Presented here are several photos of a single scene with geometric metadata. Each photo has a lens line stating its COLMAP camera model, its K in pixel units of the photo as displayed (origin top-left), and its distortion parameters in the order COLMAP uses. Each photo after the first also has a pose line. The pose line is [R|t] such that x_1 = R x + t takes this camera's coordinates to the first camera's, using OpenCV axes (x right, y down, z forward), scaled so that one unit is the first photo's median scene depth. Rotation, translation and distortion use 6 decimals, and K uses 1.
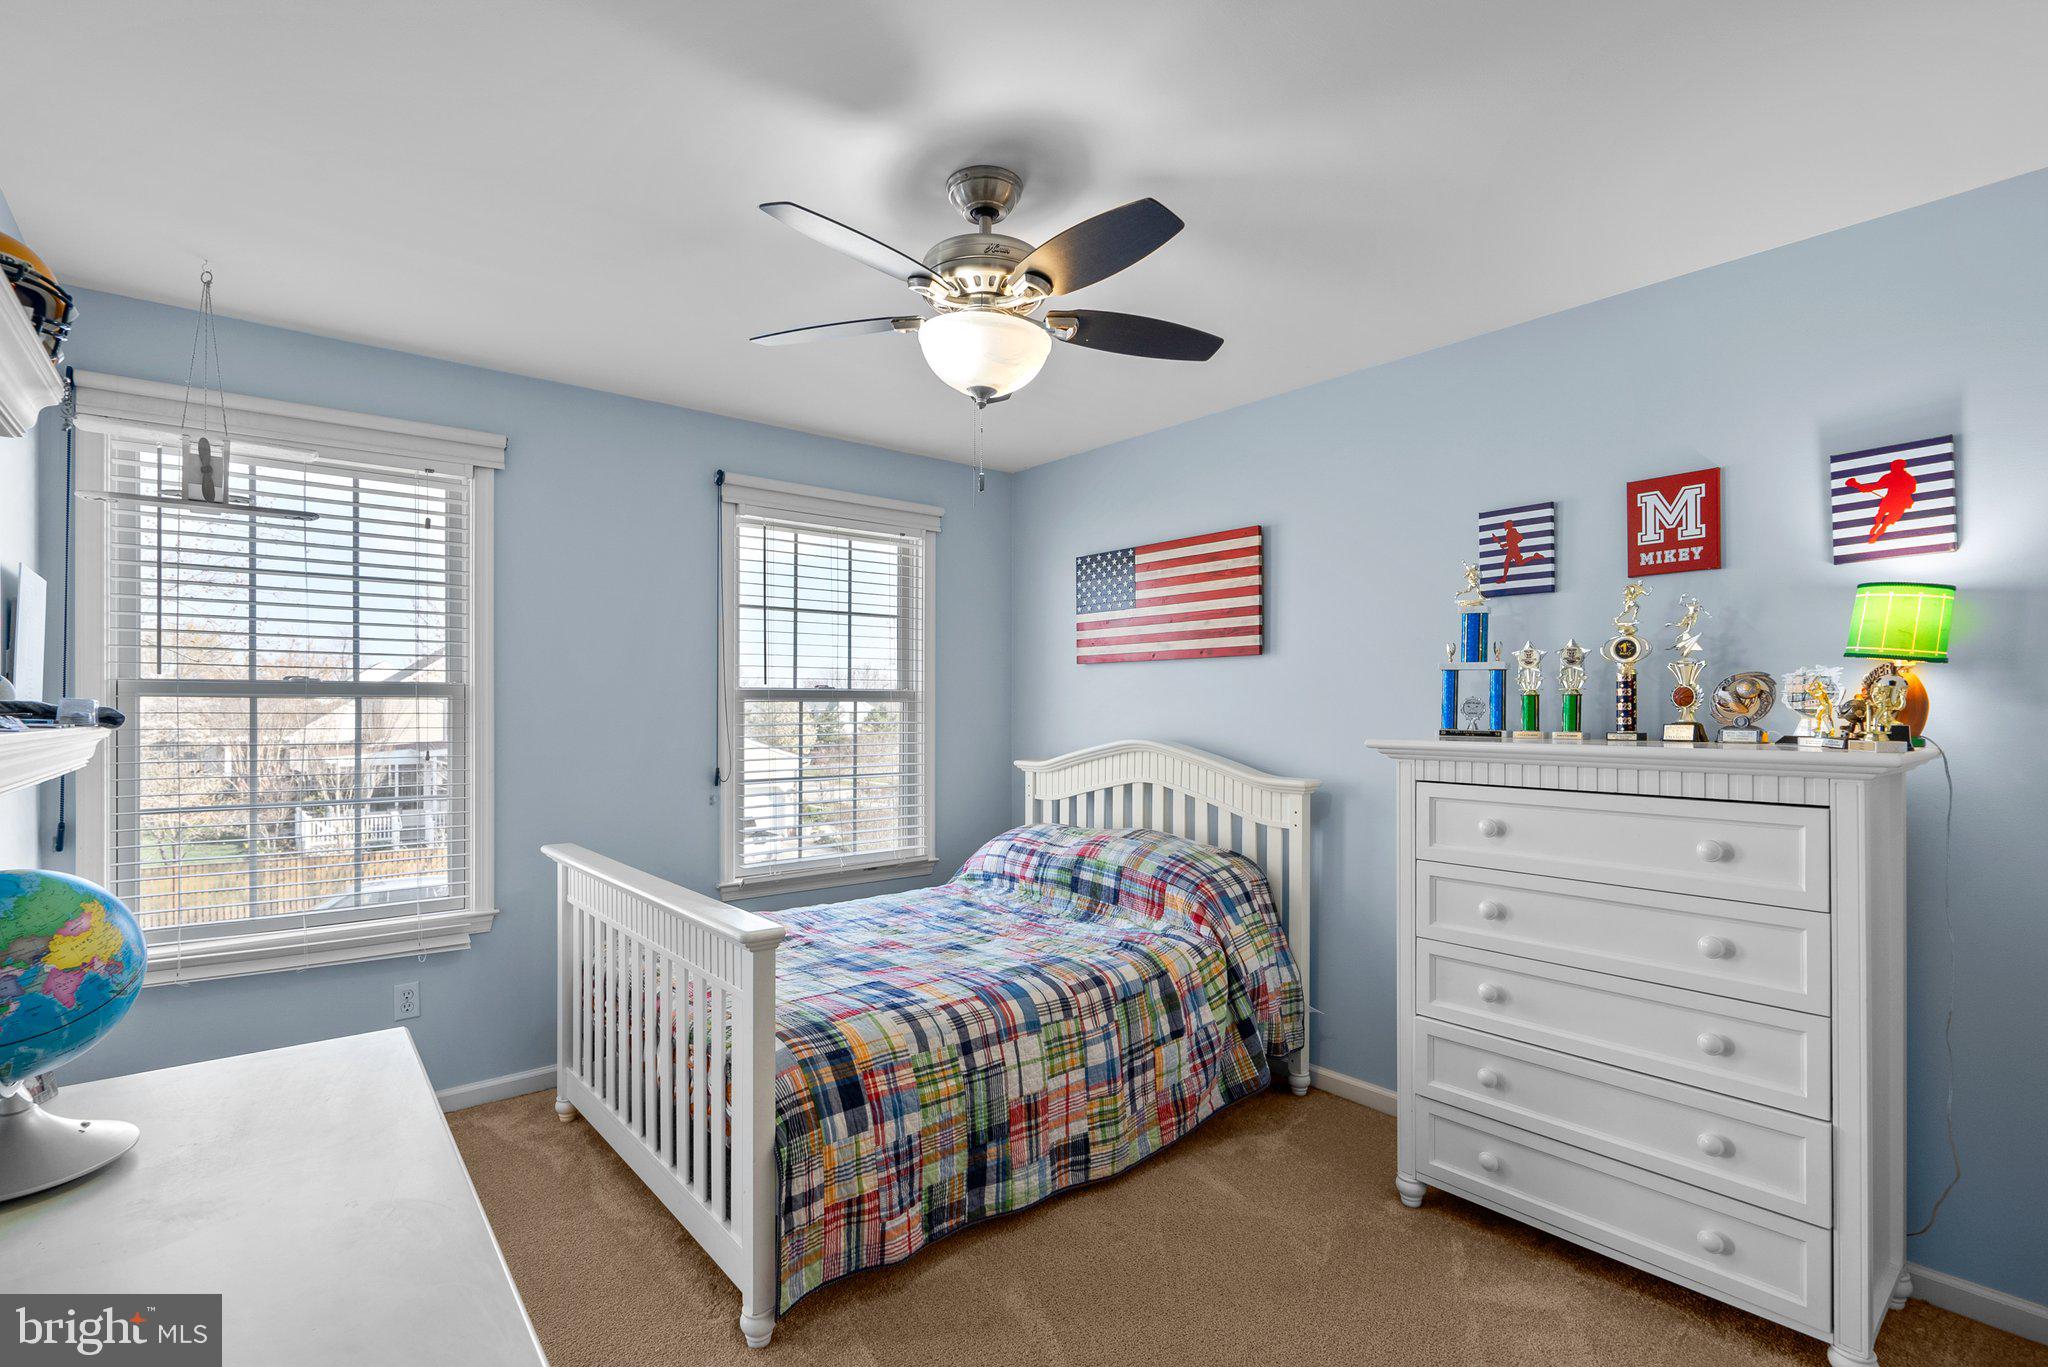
lens RADIAL K [[941.9, 0, 1022.6], [0, 941.9, 702.1], [0, 0, 1]] dist [0.000776, 0.000423]
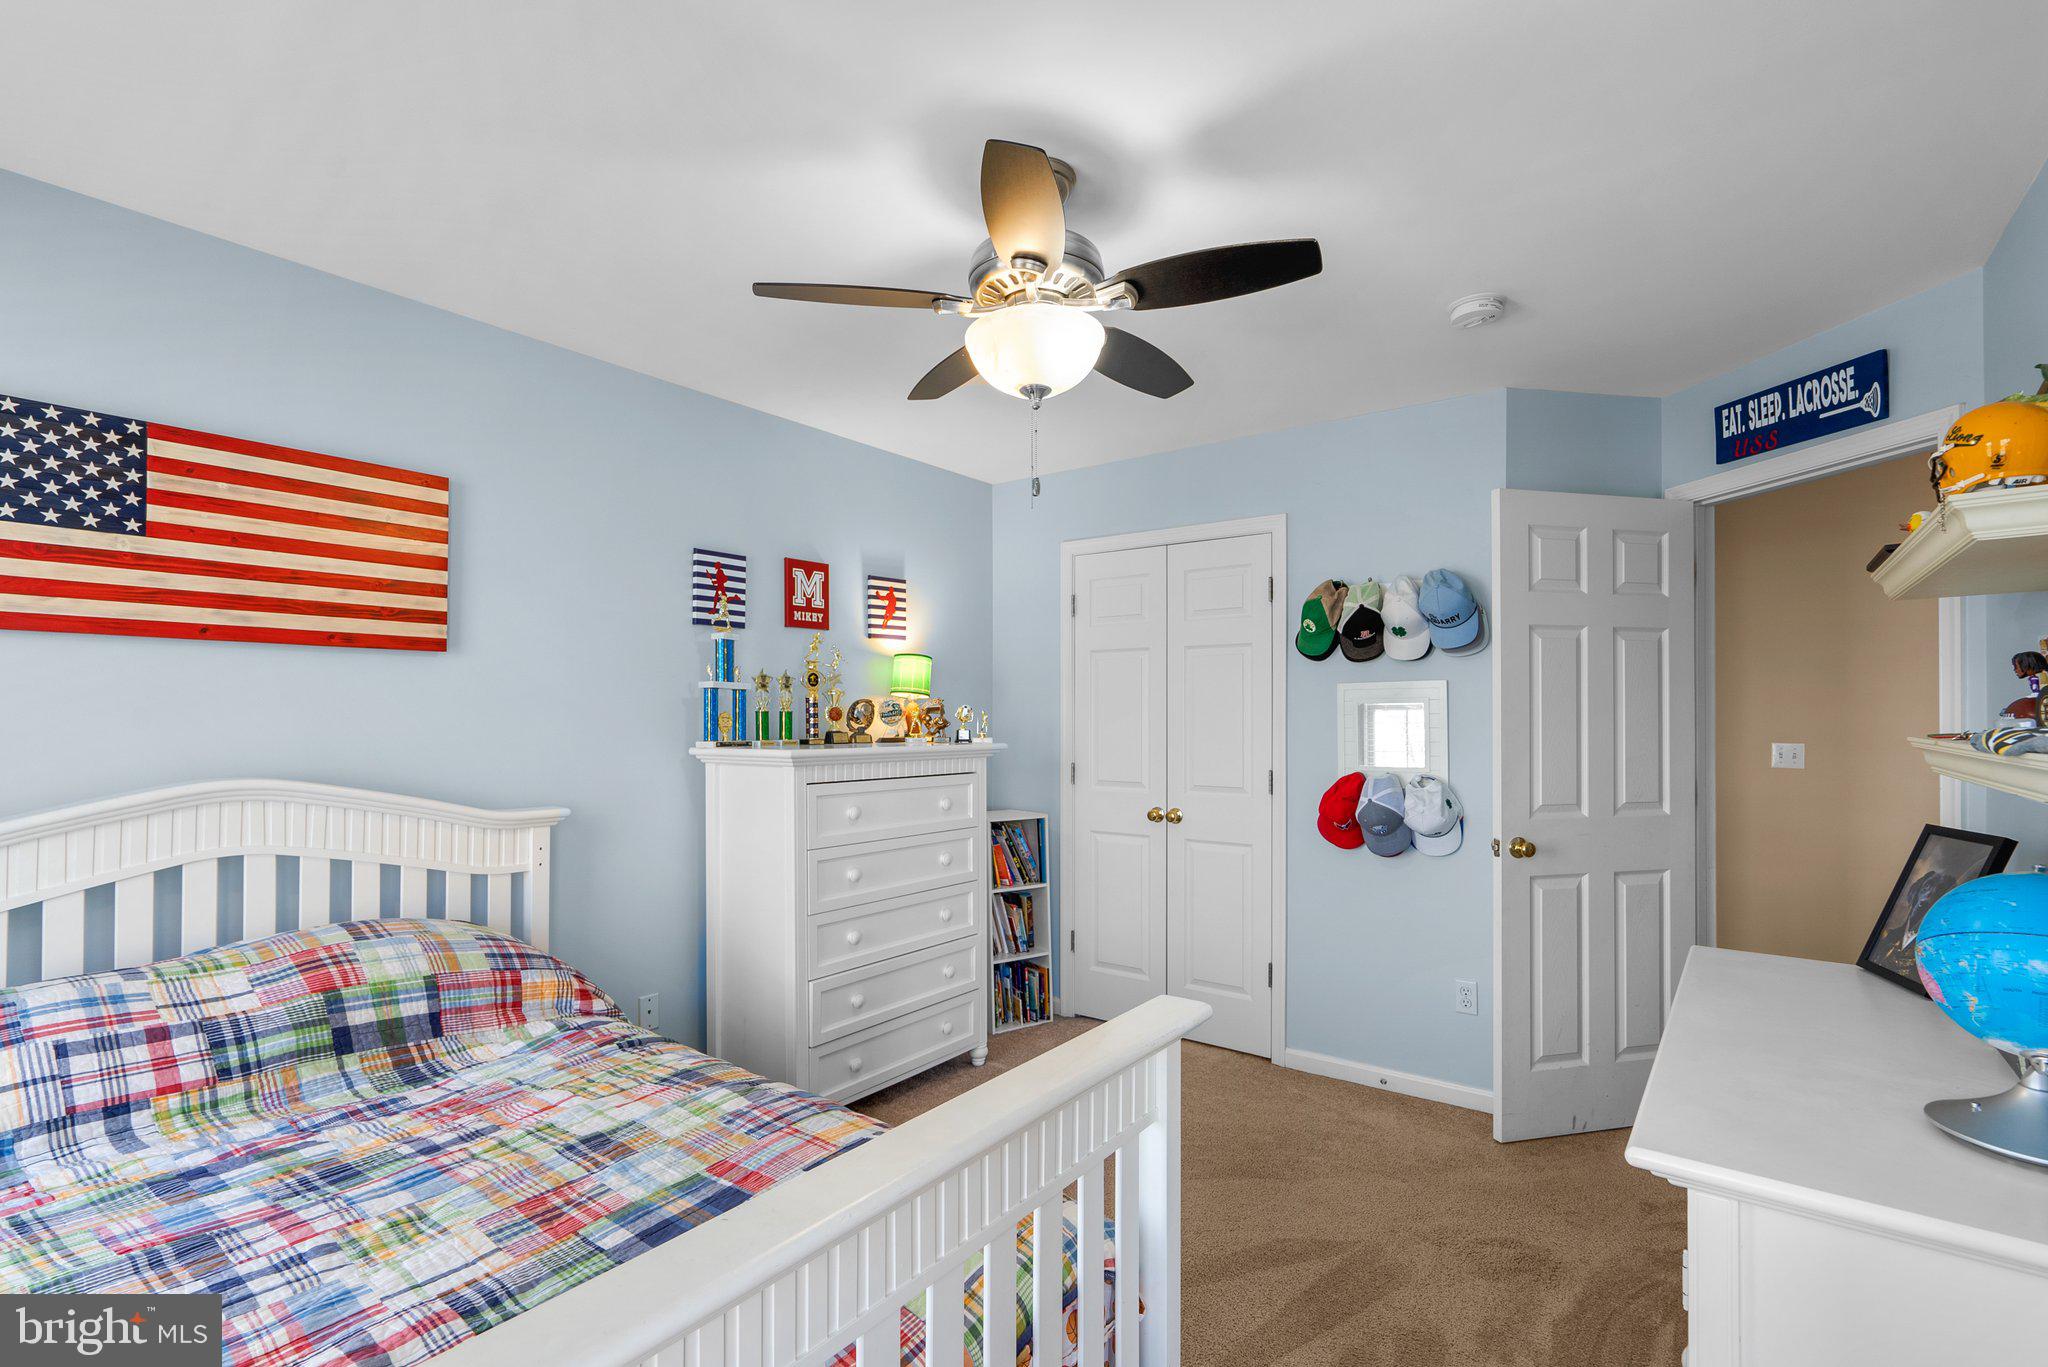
lens RADIAL K [[897.4, 0, 1025.3], [0, 897.4, 716.2], [0, 0, 1]] dist [-0.000410, 0.000306]
pose [[-0.198288, 0.007104, 0.980118, -0.664786], [0.000274, 0.999974, -0.007193, 0.007052], [-0.980144, -0.001157, -0.198285, 0.864438]]
